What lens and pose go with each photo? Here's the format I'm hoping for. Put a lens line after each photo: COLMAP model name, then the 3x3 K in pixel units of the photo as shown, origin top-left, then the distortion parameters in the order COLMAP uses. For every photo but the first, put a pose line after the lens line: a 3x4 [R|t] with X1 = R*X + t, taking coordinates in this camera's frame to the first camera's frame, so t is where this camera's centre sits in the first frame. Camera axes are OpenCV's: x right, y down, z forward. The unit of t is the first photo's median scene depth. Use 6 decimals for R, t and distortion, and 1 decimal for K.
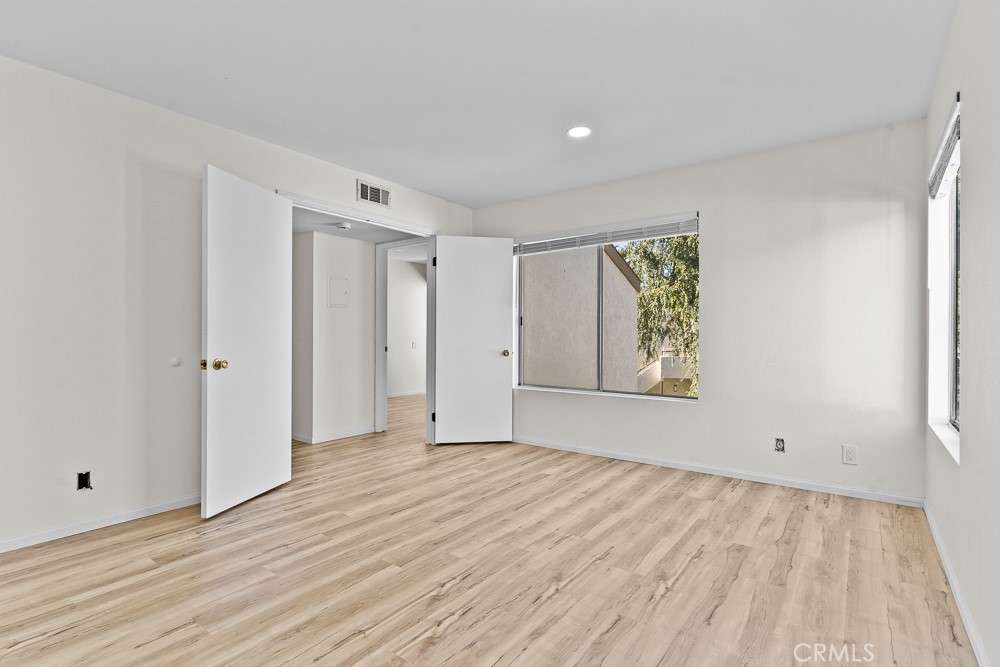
lens RADIAL K [[475.3, 0, 498.5], [0, 475.3, 336.2], [0, 0, 1]] dist [0.000297, -0.000421]
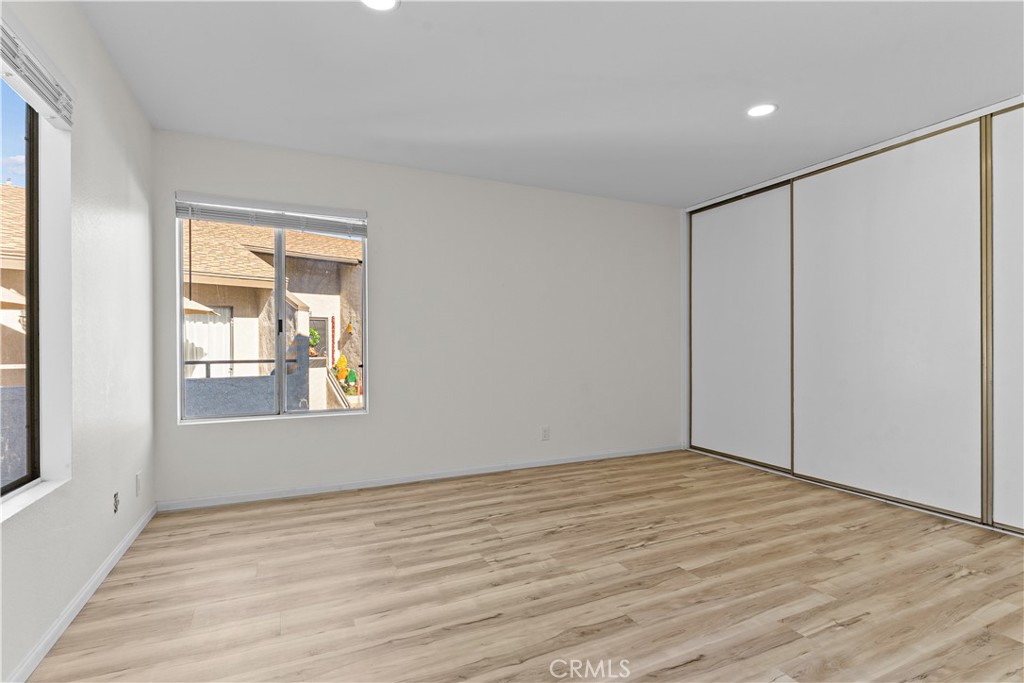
lens RADIAL K [[486.7, 0, 514.8], [0, 486.7, 344.3], [0, 0, 1]] dist [0.000297, -0.000421]
pose [[-0.881091, 0.001931, 0.472944, -0.365173], [-0.000370, 0.999989, -0.004772, 0.002862], [-0.472947, -0.004379, -0.881080, 1.955961]]
